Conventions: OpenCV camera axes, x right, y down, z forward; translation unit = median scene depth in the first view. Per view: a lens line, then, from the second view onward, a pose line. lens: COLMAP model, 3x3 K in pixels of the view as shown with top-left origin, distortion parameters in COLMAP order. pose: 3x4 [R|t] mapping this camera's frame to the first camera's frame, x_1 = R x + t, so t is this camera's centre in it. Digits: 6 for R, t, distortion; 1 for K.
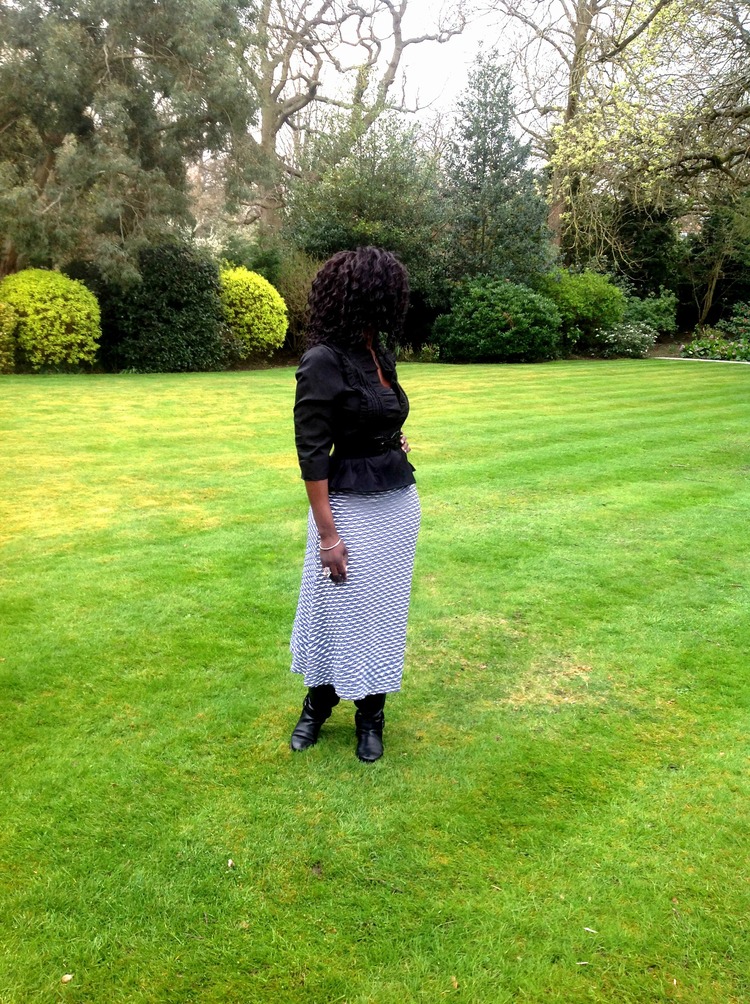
lens RADIAL K [[1003.8, 0, 348.5], [0, 1003.8, 519.9], [0, 0, 1]] dist [0.106607, 0.000000]
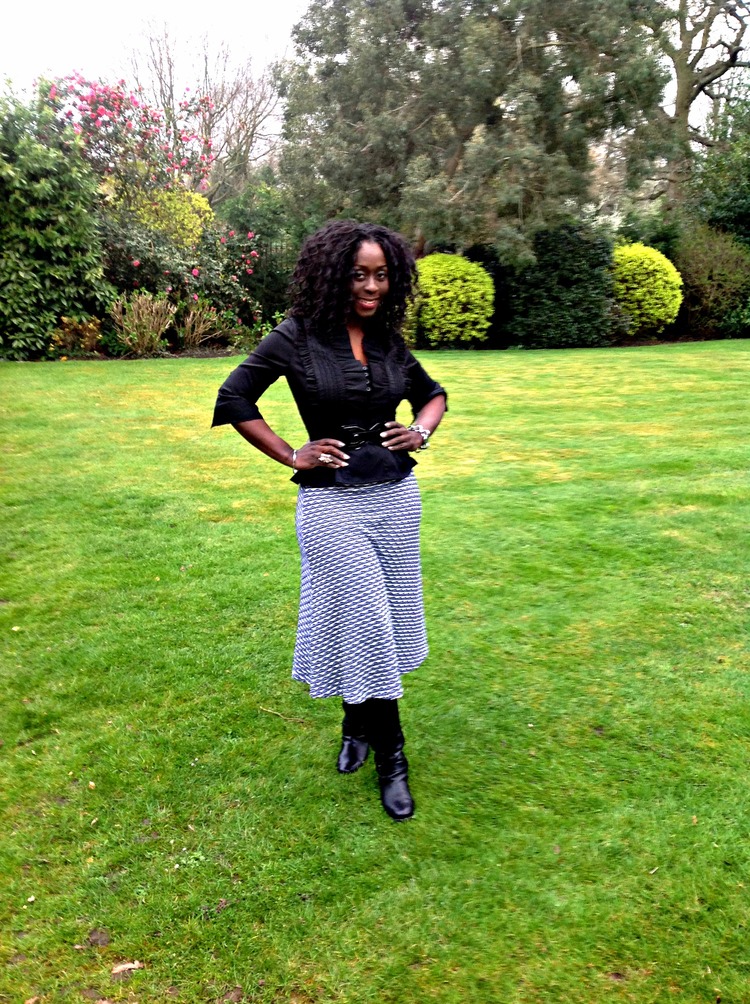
lens RADIAL K [[1003.8, 0, 365.8], [0, 1003.8, 506.0], [0, 0, 1]] dist [0.106607, 0.000000]
pose [[0.933591, 0.065284, -0.352344, 0.020659], [-0.063134, 0.997850, 0.017603, 0.011026], [0.352735, 0.005811, 0.935705, -0.043744]]
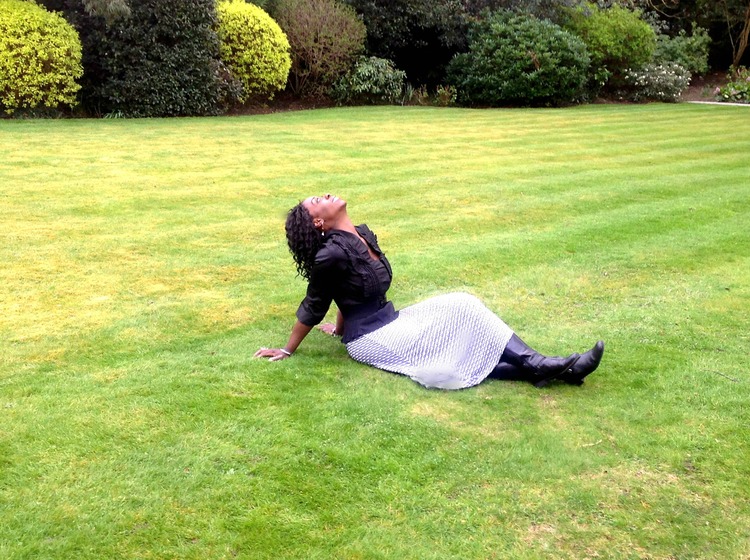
lens RADIAL K [[1056.3, 0, 343.2], [0, 1056.3, 297.4], [0, 0, 1]] dist [0.098830, 0.000000]
pose [[0.999984, 0.003453, 0.004374, -0.023018], [-0.003556, 0.999708, 0.023905, -0.012192], [-0.004290, -0.023920, 0.999705, 0.071483]]
